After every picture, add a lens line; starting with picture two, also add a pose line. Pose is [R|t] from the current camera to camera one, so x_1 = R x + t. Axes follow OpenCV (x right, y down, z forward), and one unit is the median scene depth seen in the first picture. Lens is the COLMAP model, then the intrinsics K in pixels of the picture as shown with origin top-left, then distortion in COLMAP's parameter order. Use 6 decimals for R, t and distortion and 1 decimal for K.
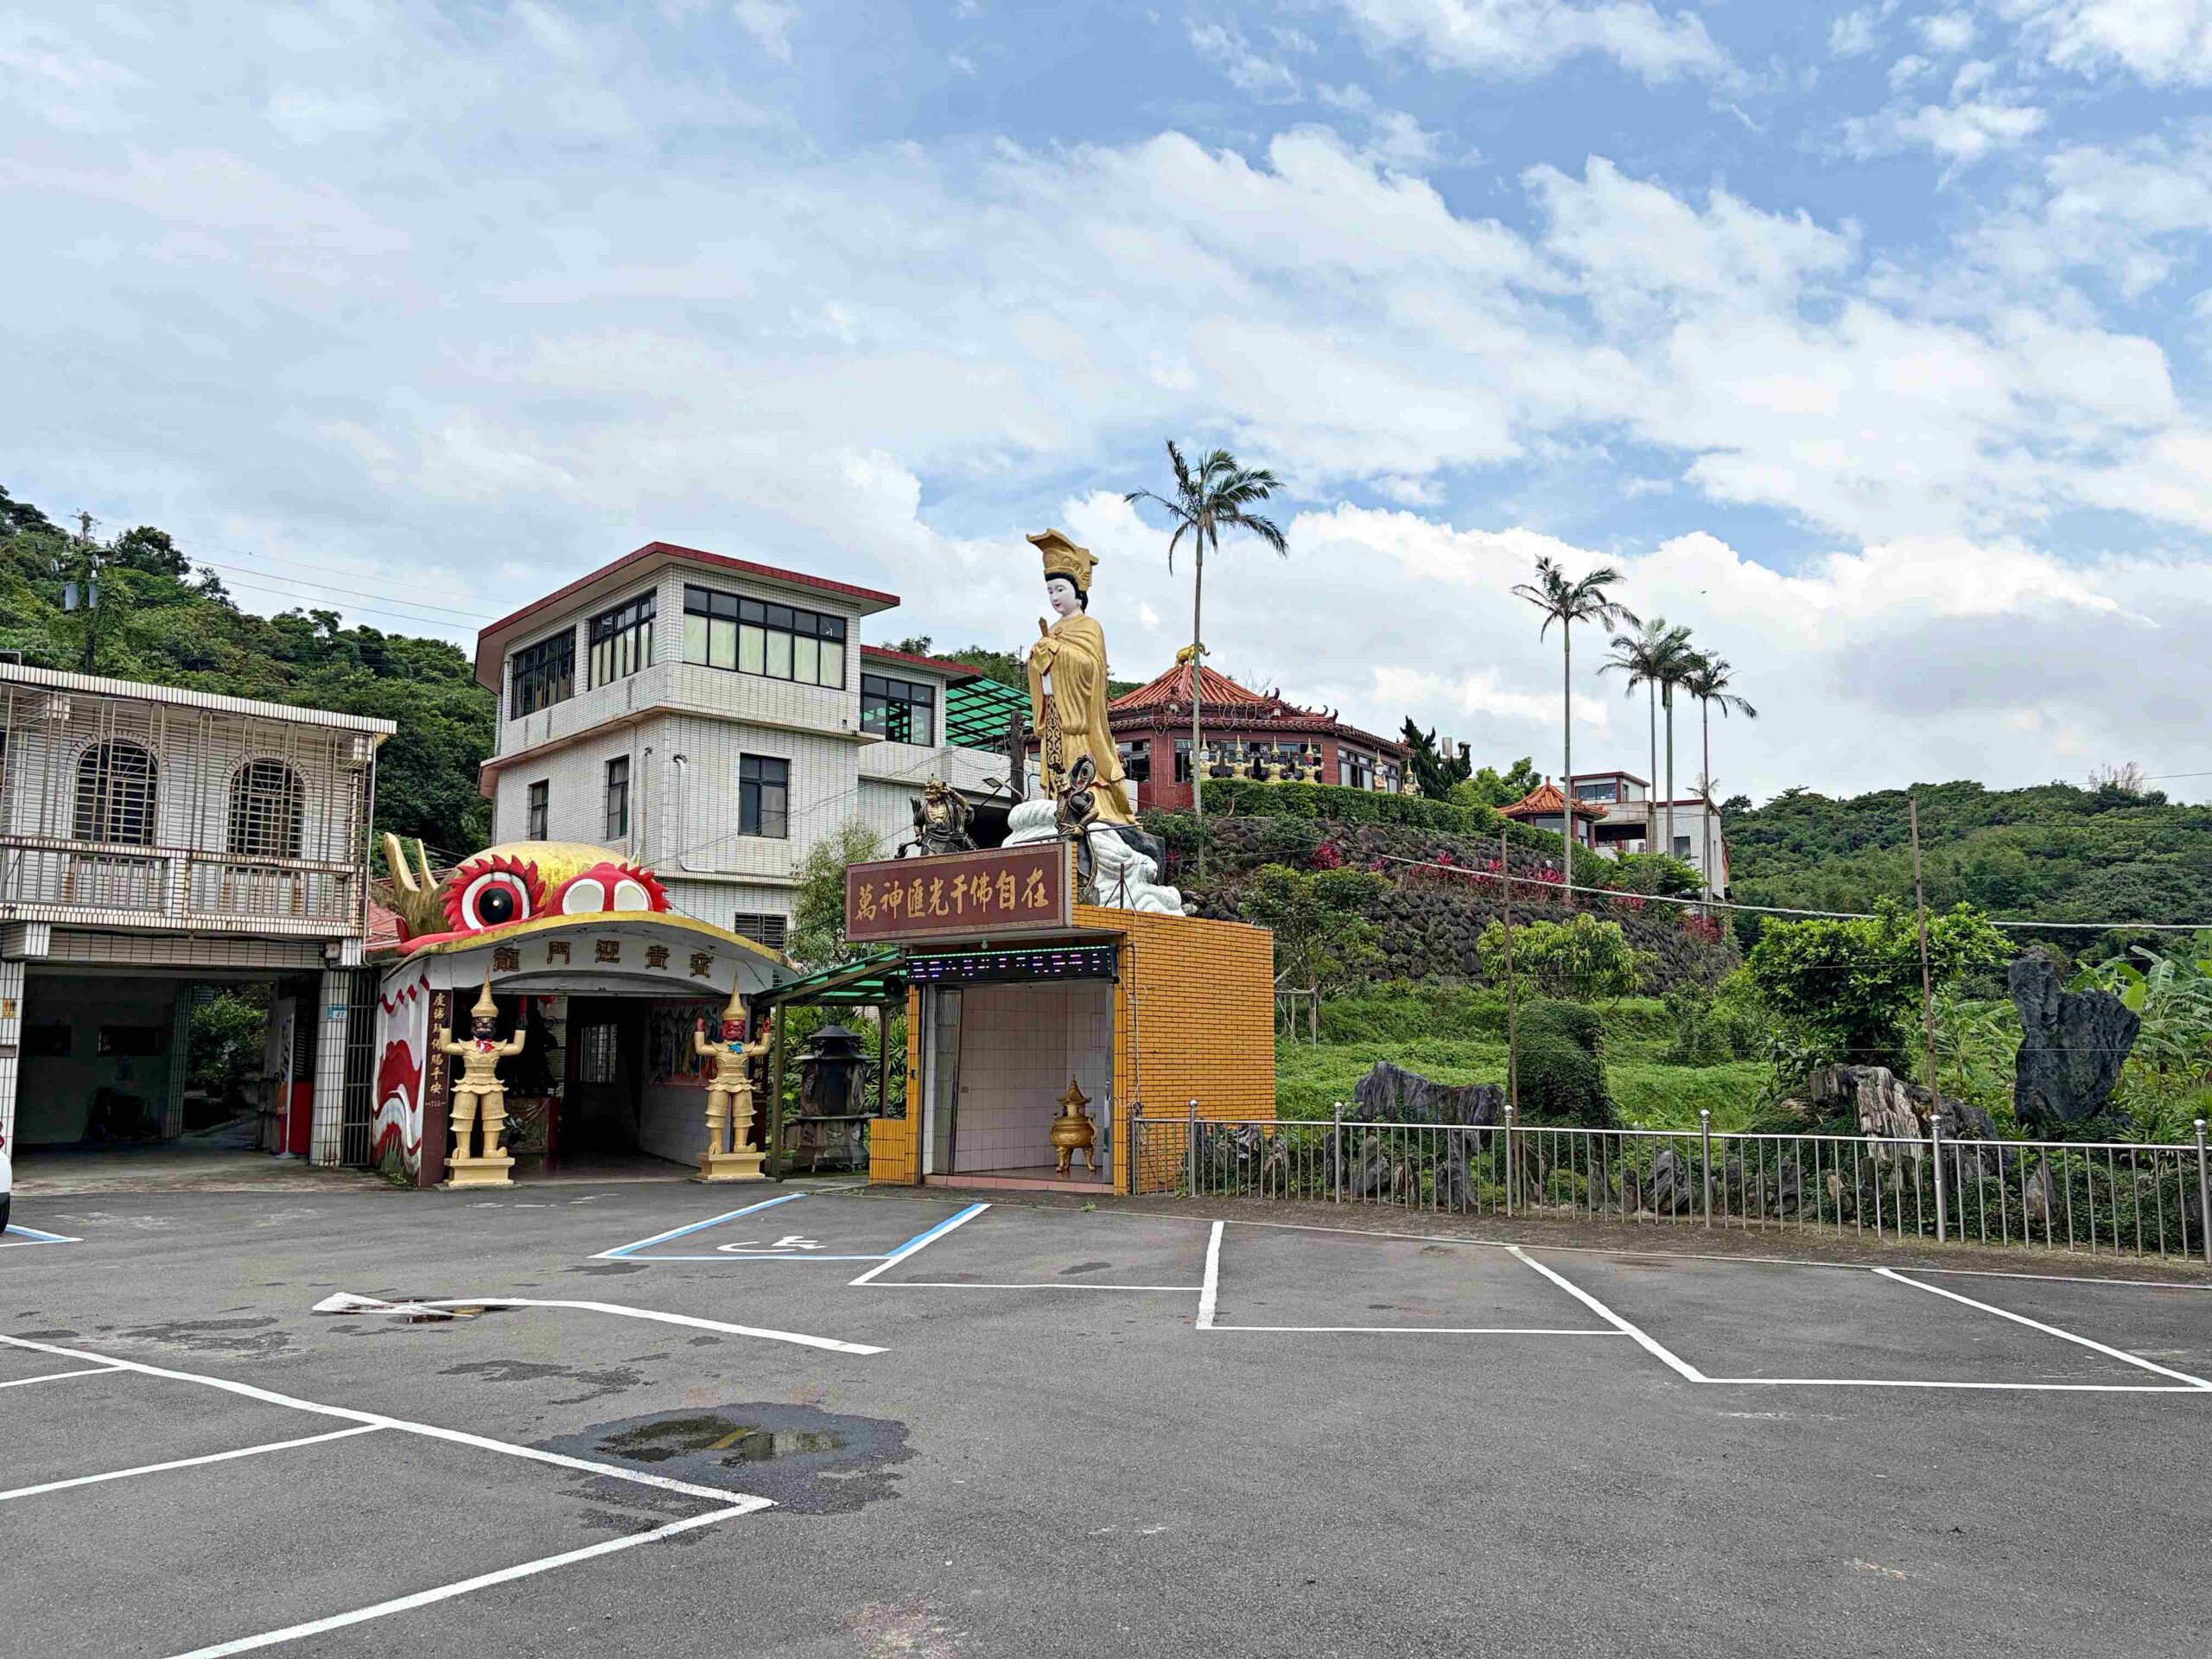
lens RADIAL K [[1710.8, 0, 1110.5], [0, 1710.8, 834.9], [0, 0, 1]] dist [0.025009, -0.022438]
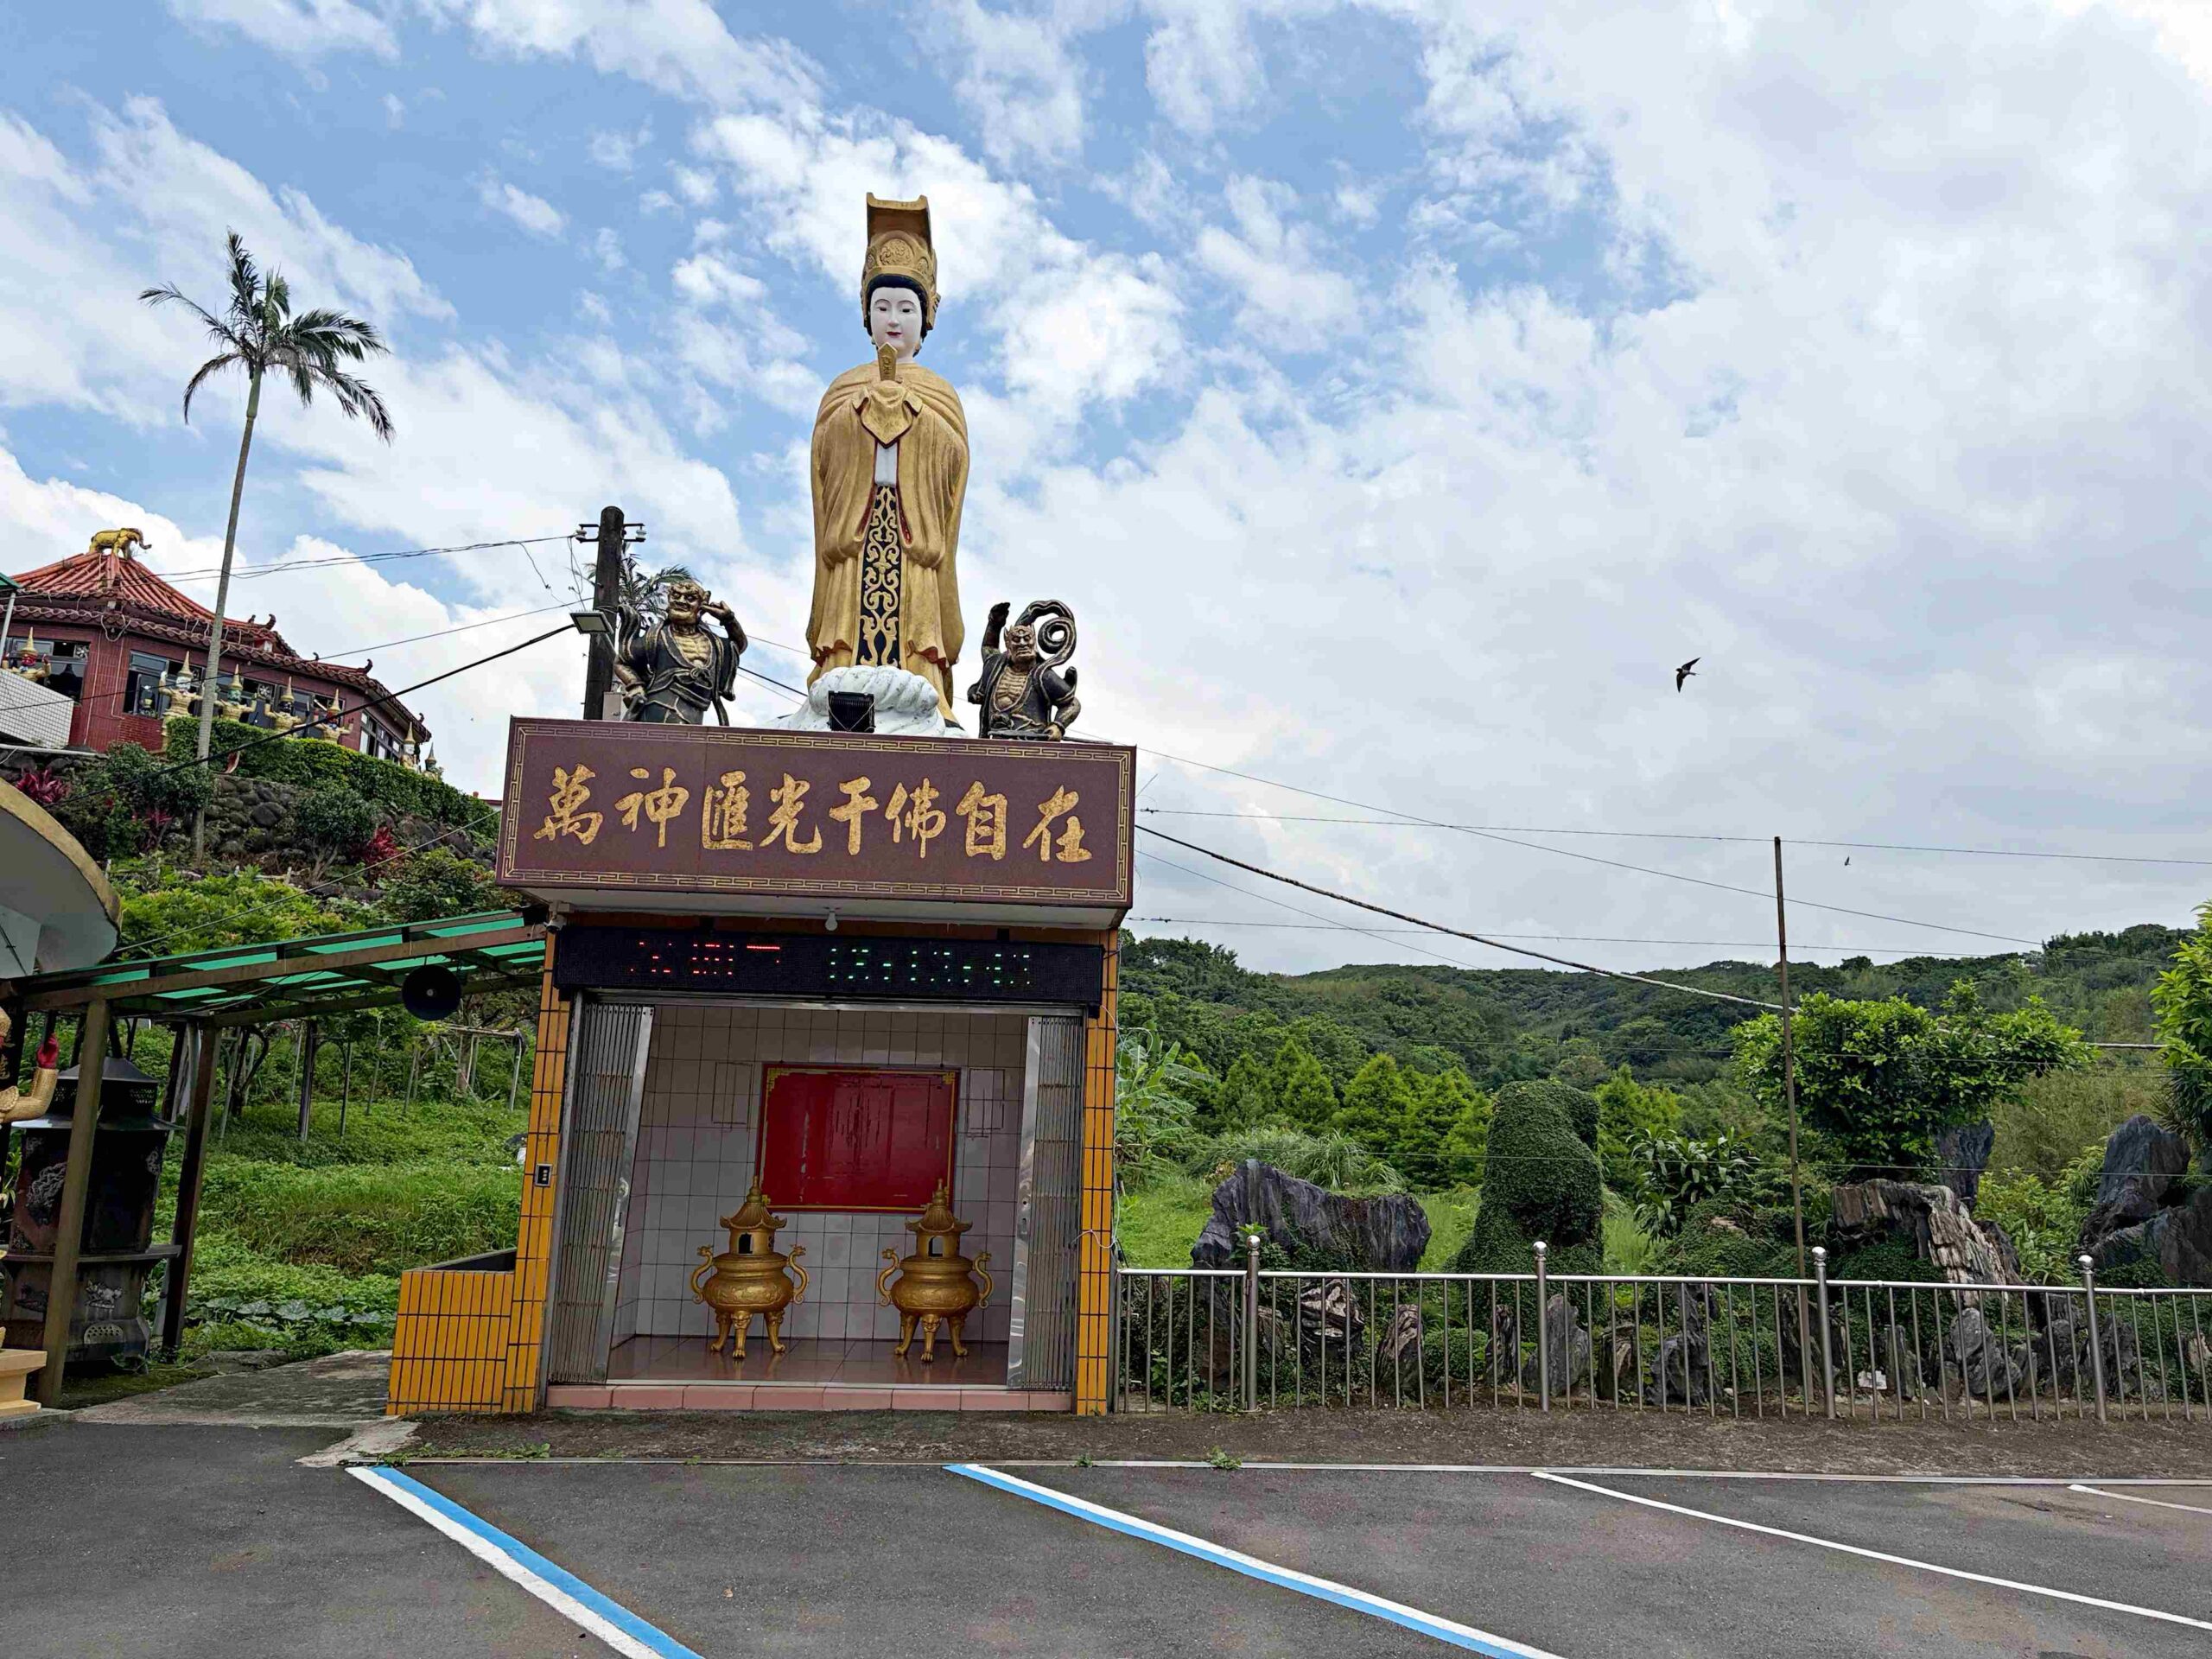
lens RADIAL K [[1710.8, 0, 1103.2], [0, 1710.8, 820.2], [0, 0, 1]] dist [0.025009, -0.022438]
pose [[0.726688, 0.143721, 0.671765, -0.324227], [-0.116056, 0.989499, -0.086154, 0.061813], [-0.677093, -0.015355, 0.735737, 0.518149]]
